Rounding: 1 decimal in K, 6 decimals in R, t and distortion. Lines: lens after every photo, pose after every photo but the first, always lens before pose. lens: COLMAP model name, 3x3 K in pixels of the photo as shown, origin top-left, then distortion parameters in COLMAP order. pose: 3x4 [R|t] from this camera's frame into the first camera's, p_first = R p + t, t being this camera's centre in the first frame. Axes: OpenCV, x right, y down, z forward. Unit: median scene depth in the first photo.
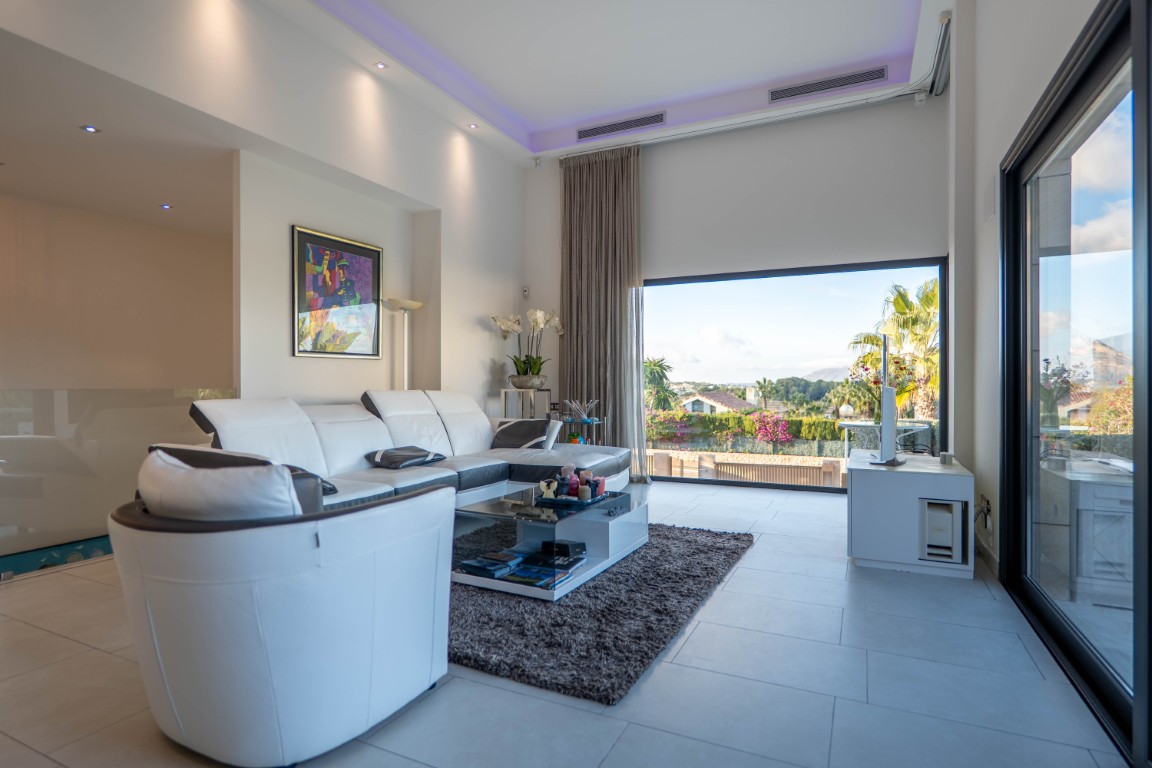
lens RADIAL K [[592.6, 0, 572.7], [0, 592.6, 383.9], [0, 0, 1]] dist [-0.019063, -0.000335]
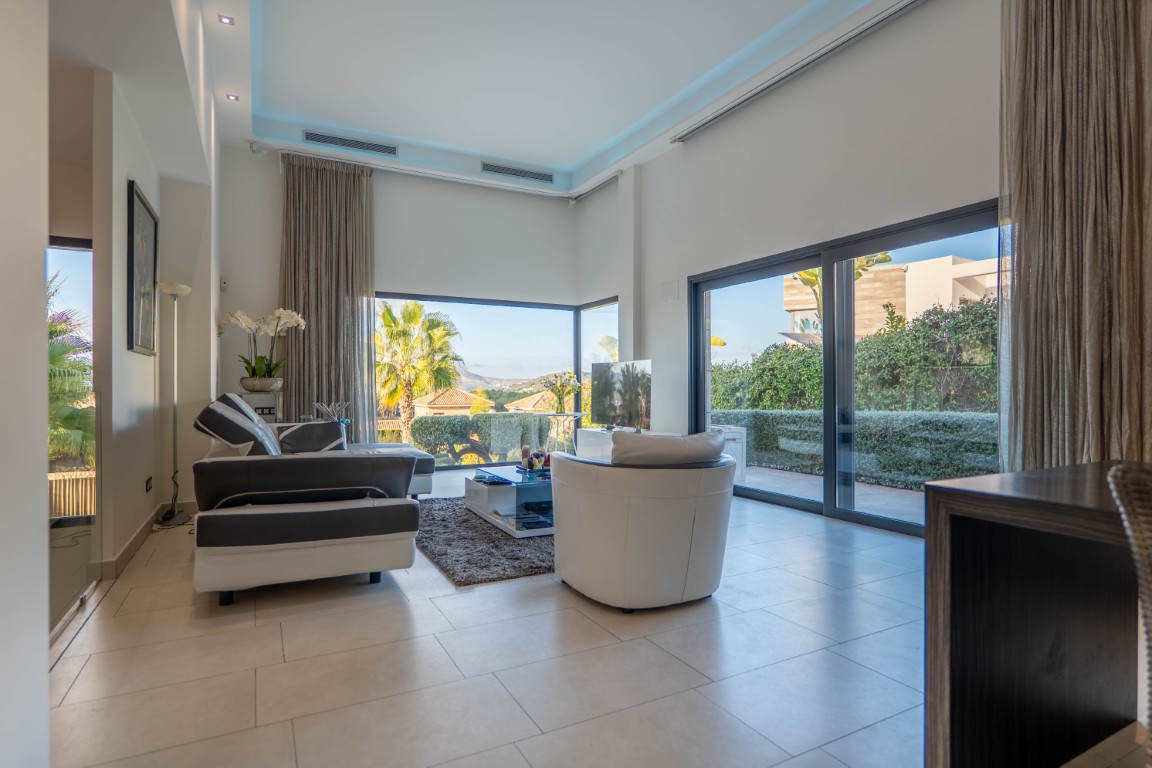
lens RADIAL K [[592.6, 0, 571.5], [0, 592.6, 386.1], [0, 0, 1]] dist [-0.019063, -0.000335]
pose [[0.582353, -0.002168, 0.812933, -0.554497], [0.003755, 0.999993, -0.000023, 0.000746], [-0.812928, 0.003066, 0.582357, 0.066382]]
